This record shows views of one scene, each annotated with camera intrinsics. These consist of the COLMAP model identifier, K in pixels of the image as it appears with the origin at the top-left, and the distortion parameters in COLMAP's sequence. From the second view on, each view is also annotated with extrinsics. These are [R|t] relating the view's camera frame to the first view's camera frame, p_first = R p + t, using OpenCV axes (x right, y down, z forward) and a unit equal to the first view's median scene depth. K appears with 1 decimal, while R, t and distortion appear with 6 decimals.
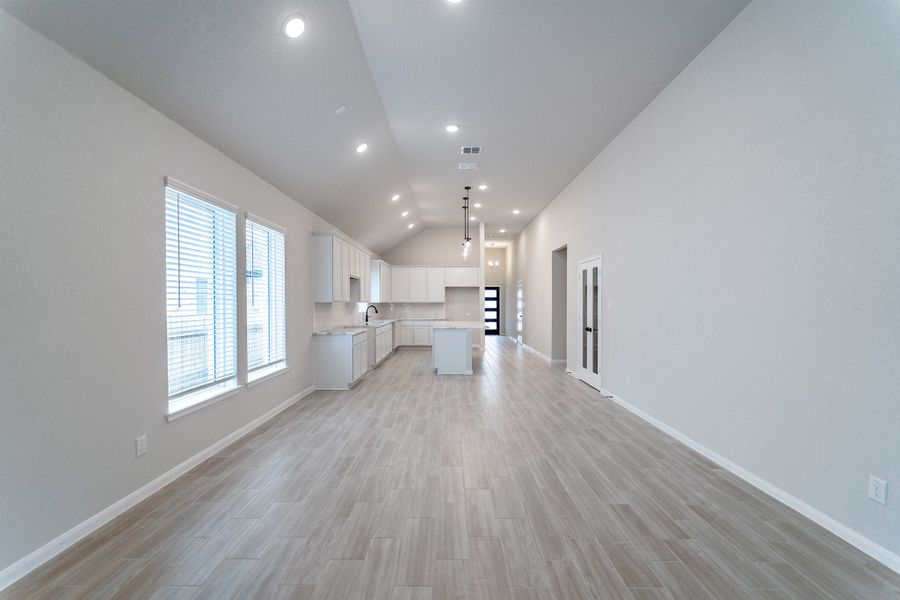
lens RADIAL K [[365.1, 0, 449.8], [0, 365.1, 305.4], [0, 0, 1]] dist [0.000632, -0.000001]
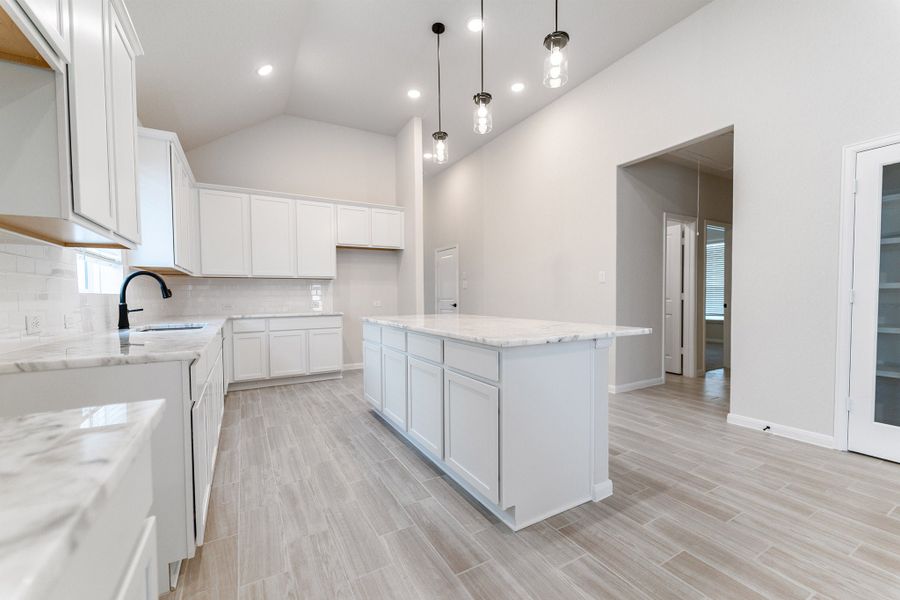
lens RADIAL K [[365.1, 0, 449.8], [0, 365.1, 305.4], [0, 0, 1]] dist [0.000632, -0.000001]
pose [[0.870767, -0.017072, 0.491400, -0.123287], [0.009840, 0.999802, 0.017299, 0.021579], [-0.491598, -0.010229, 0.870762, 0.546060]]
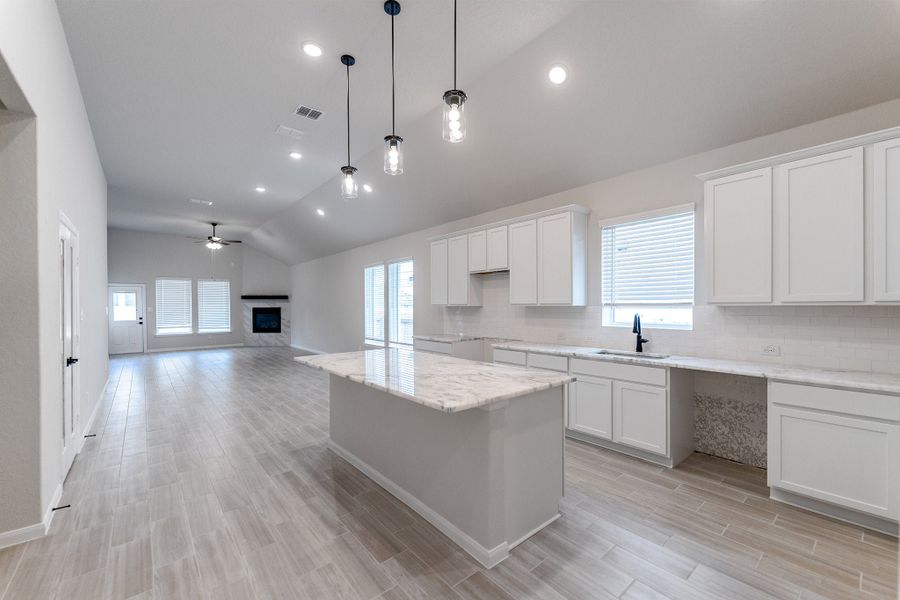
lens RADIAL K [[365.1, 0, 449.8], [0, 365.1, 305.4], [0, 0, 1]] dist [0.000632, -0.000001]
pose [[-0.760842, 0.006525, -0.648905, 0.176393], [0.003810, 0.999977, 0.005587, -0.008994], [0.648926, 0.001778, -0.760849, 1.000788]]
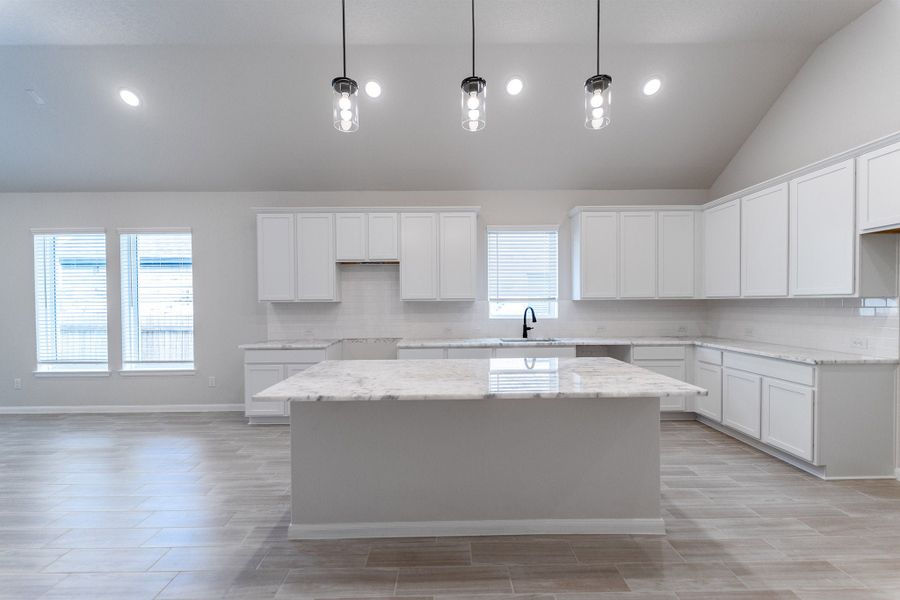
lens RADIAL K [[365.1, 0, 449.8], [0, 365.1, 305.4], [0, 0, 1]] dist [0.000632, -0.000001]
pose [[0.015923, 0.015743, -0.999749, 0.242590], [0.002778, 0.999871, 0.015789, -0.007191], [0.999869, -0.003029, 0.015877, 0.755411]]
